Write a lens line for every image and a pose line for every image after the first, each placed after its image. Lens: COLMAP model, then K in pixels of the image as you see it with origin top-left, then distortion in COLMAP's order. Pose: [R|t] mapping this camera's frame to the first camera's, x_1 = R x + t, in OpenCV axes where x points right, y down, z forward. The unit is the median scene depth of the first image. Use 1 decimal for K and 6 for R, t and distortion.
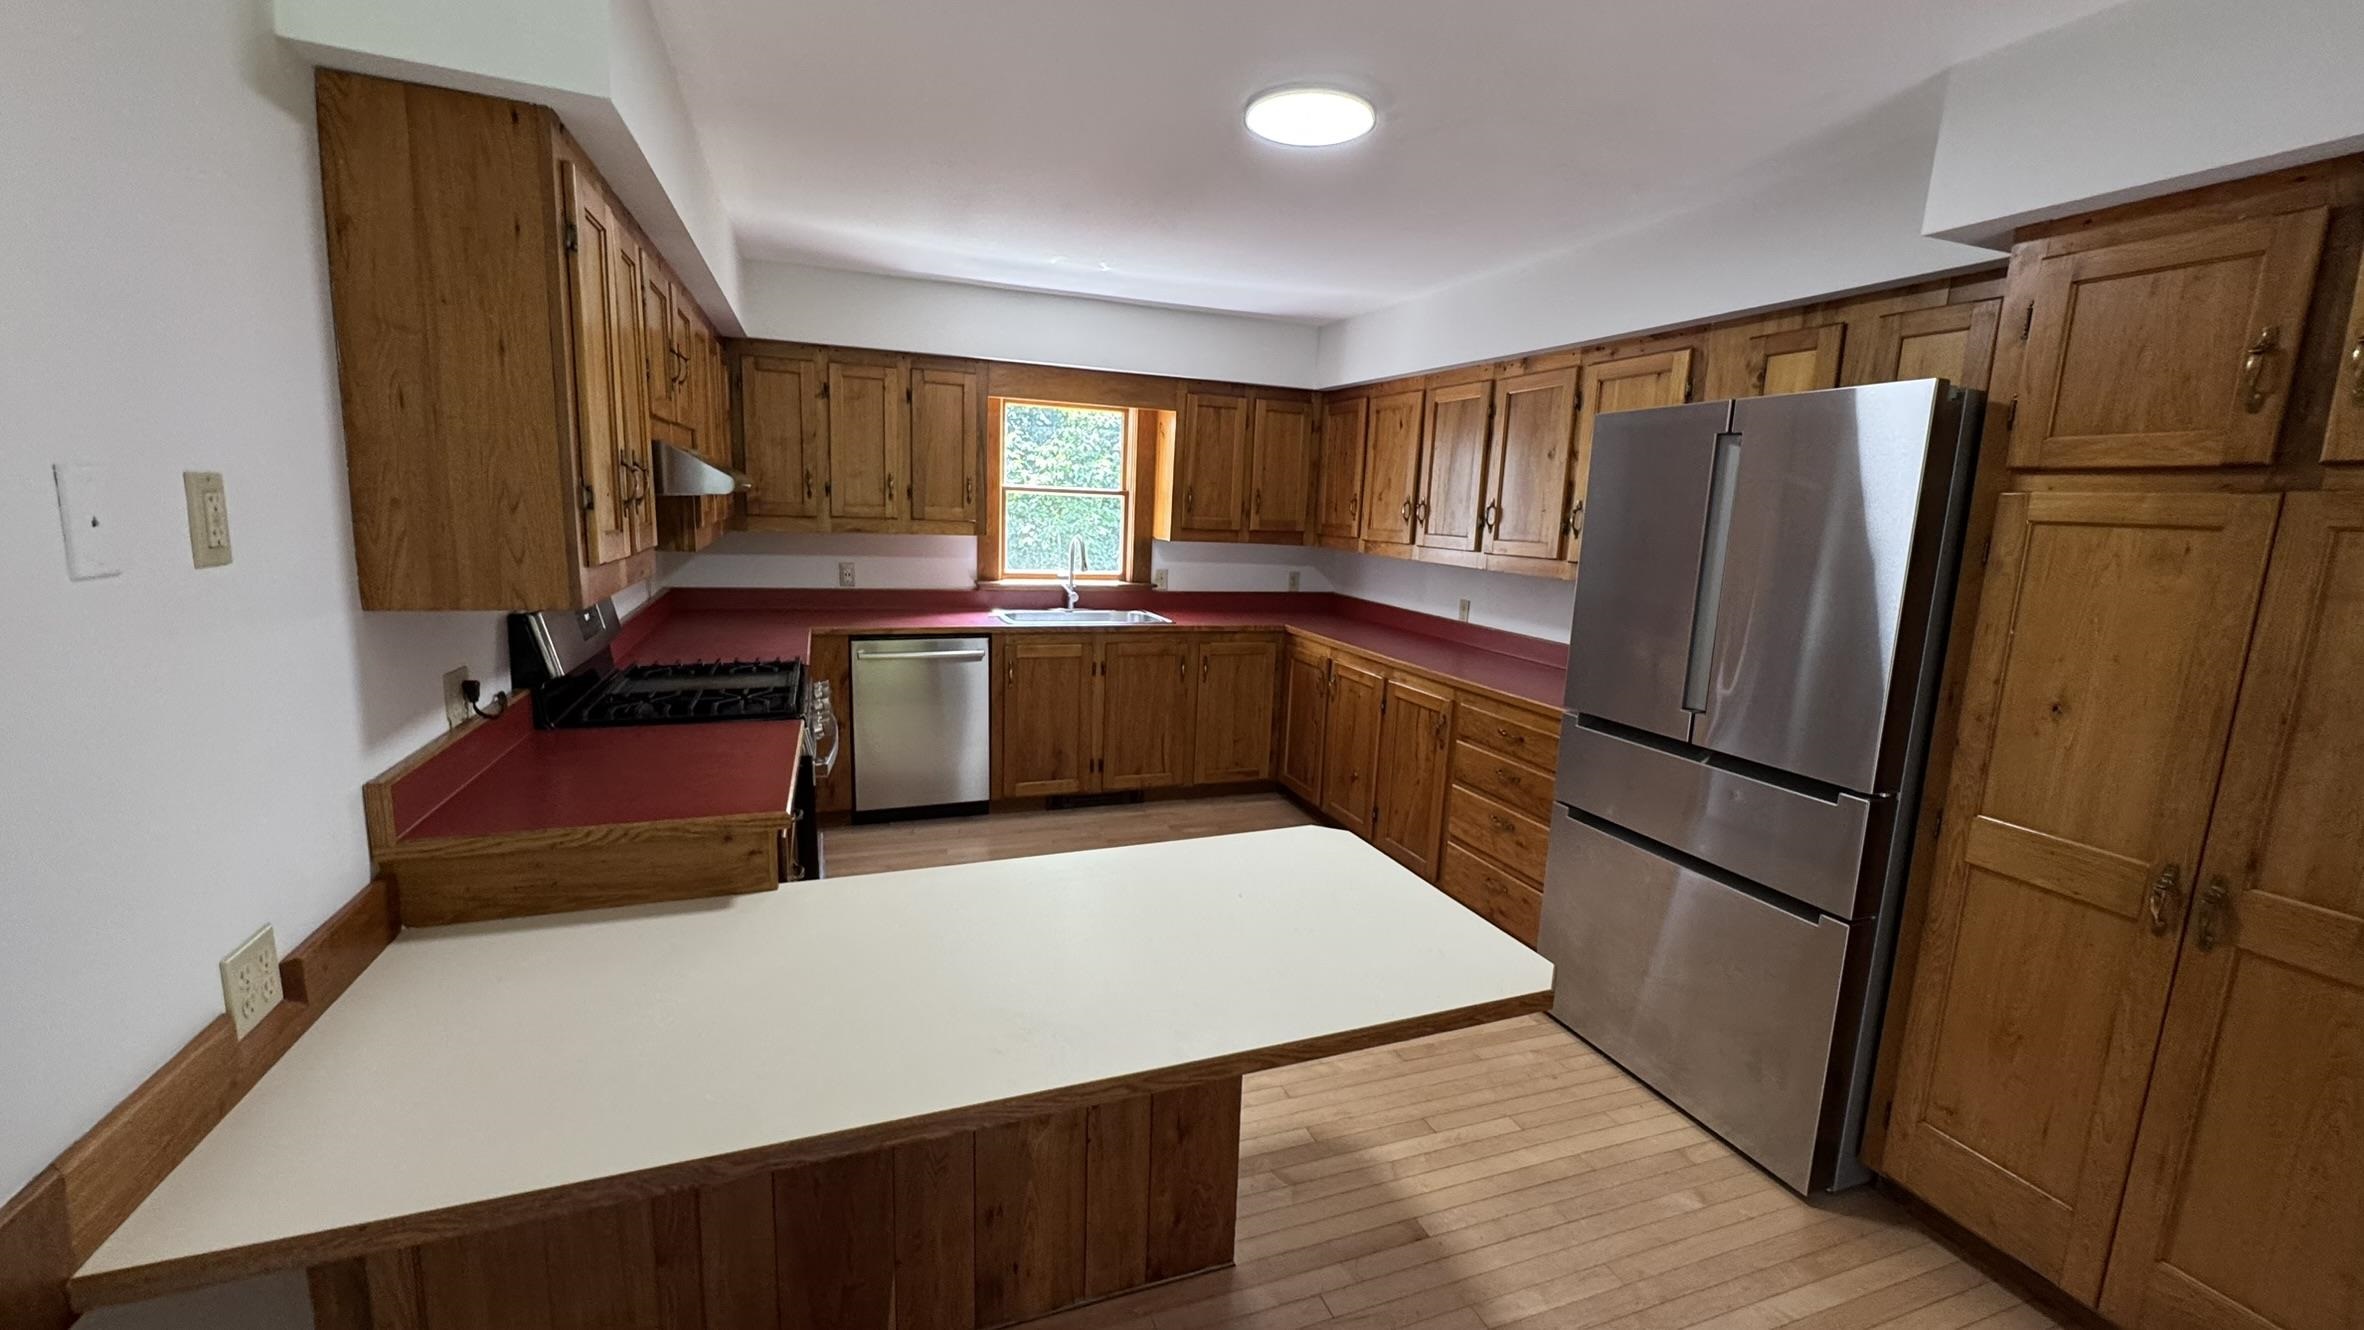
lens RADIAL K [[937.9, 0, 1191.0], [0, 937.9, 662.4], [0, 0, 1]] dist [-0.013868, 0.000053]
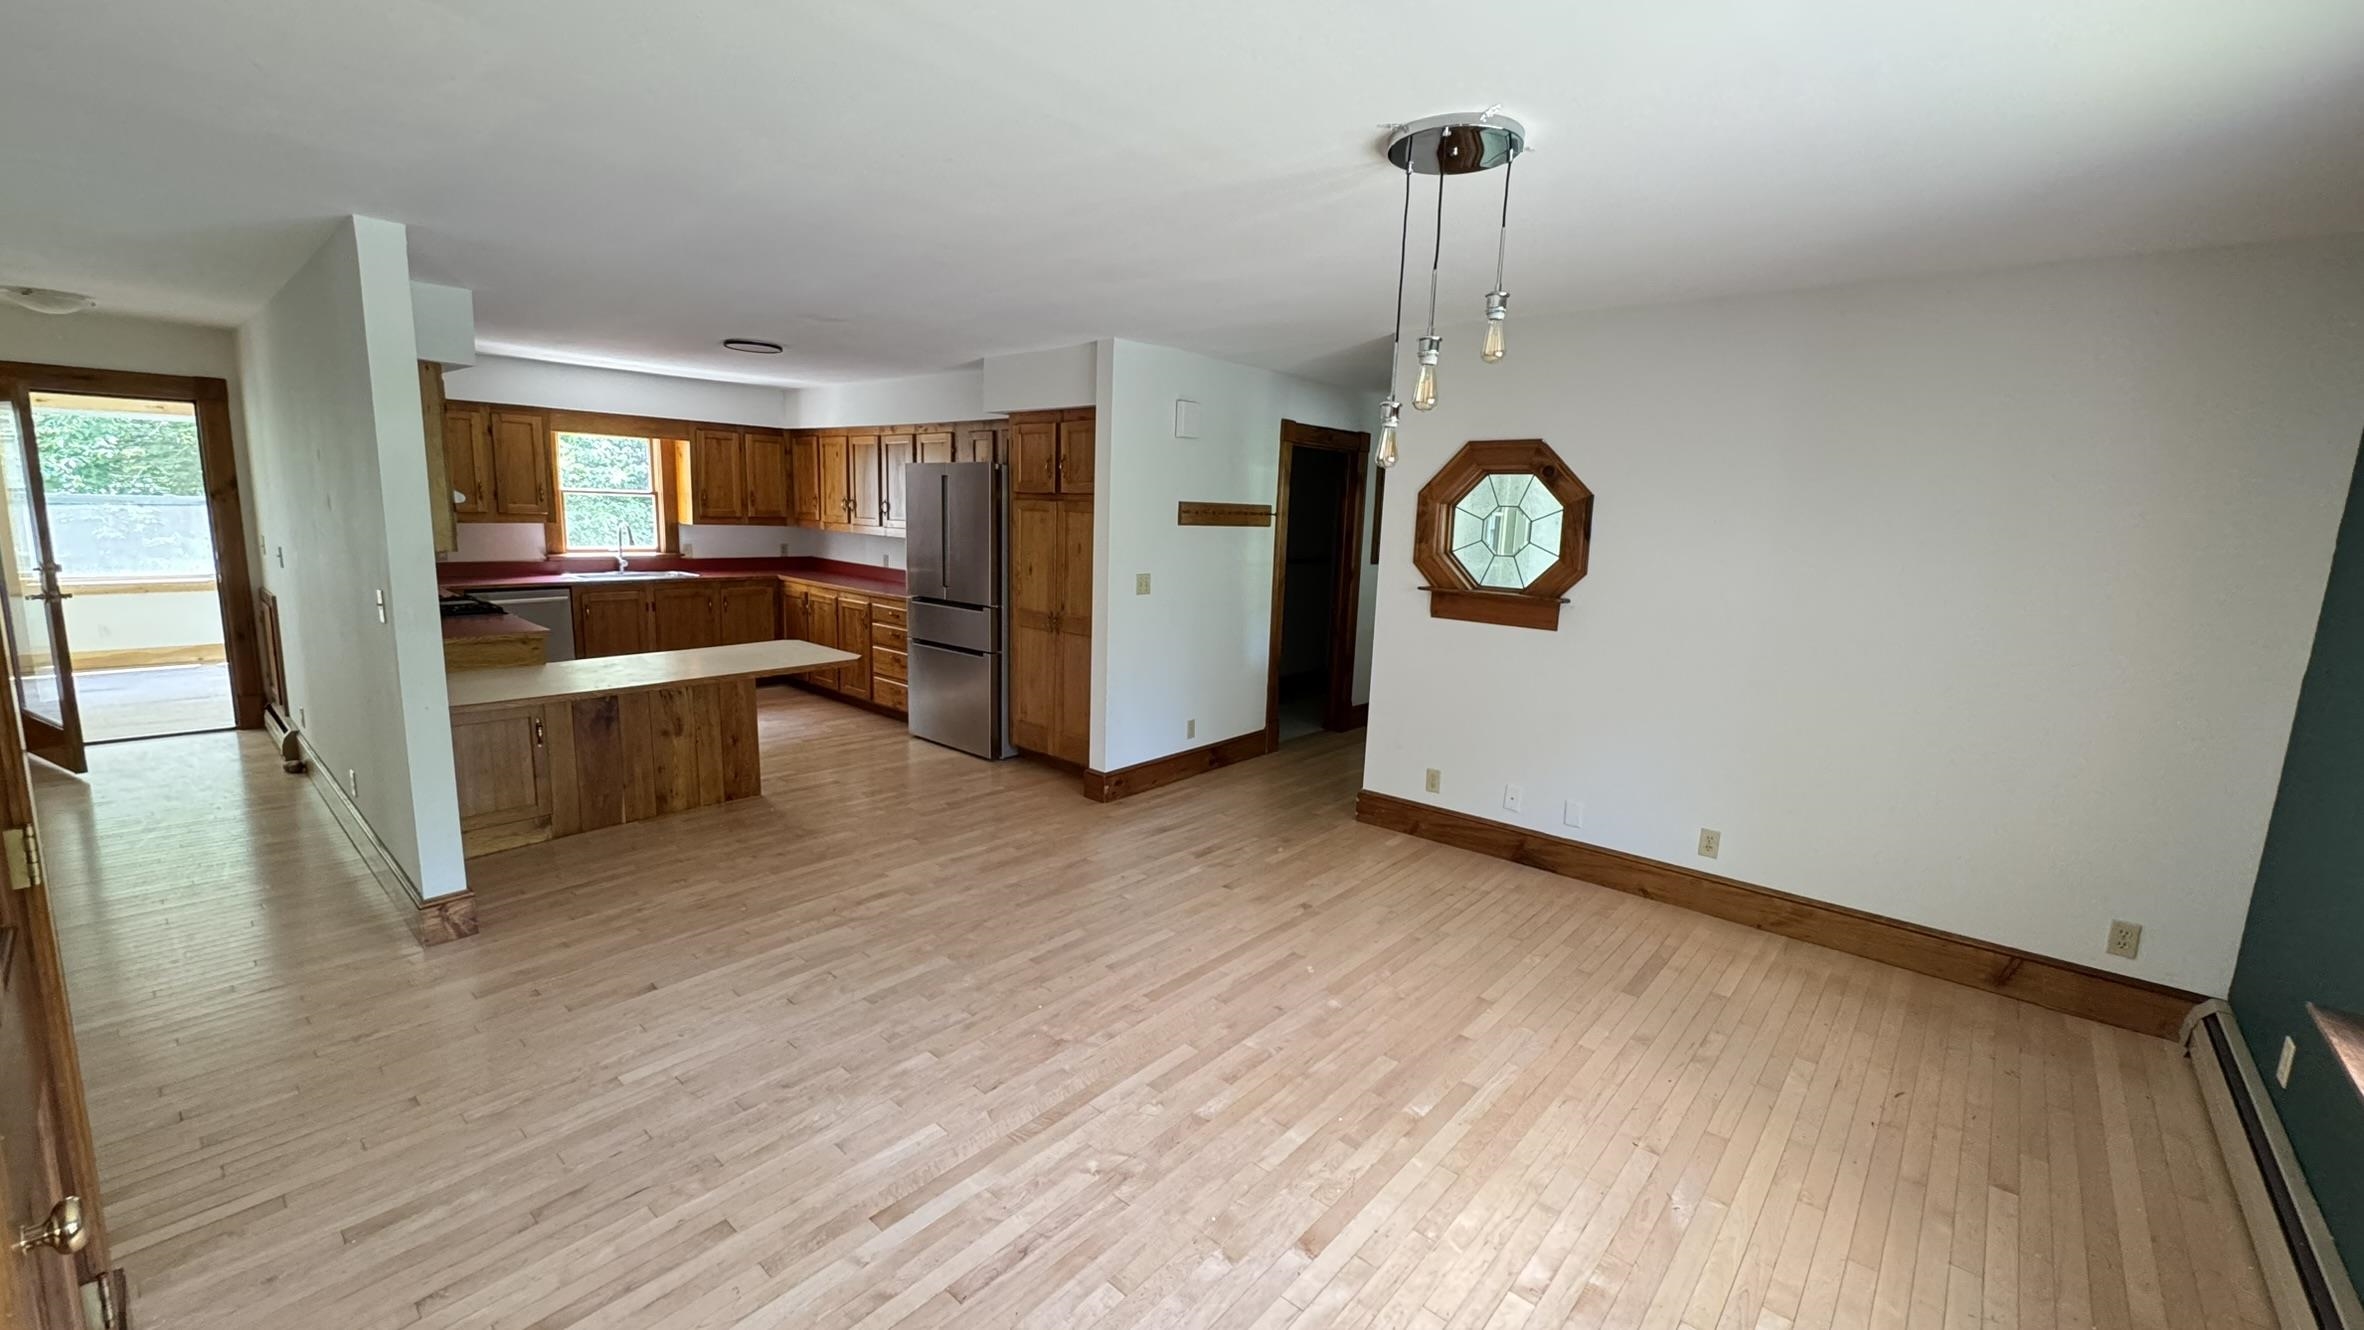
lens RADIAL K [[937.9, 0, 1191.0], [0, 937.9, 662.4], [0, 0, 1]] dist [-0.013868, 0.000053]
pose [[0.882769, -0.086140, 0.461844, -0.028887], [0.077711, 0.996279, 0.037282, 0.109804], [-0.463336, 0.002979, 0.886177, -0.792300]]
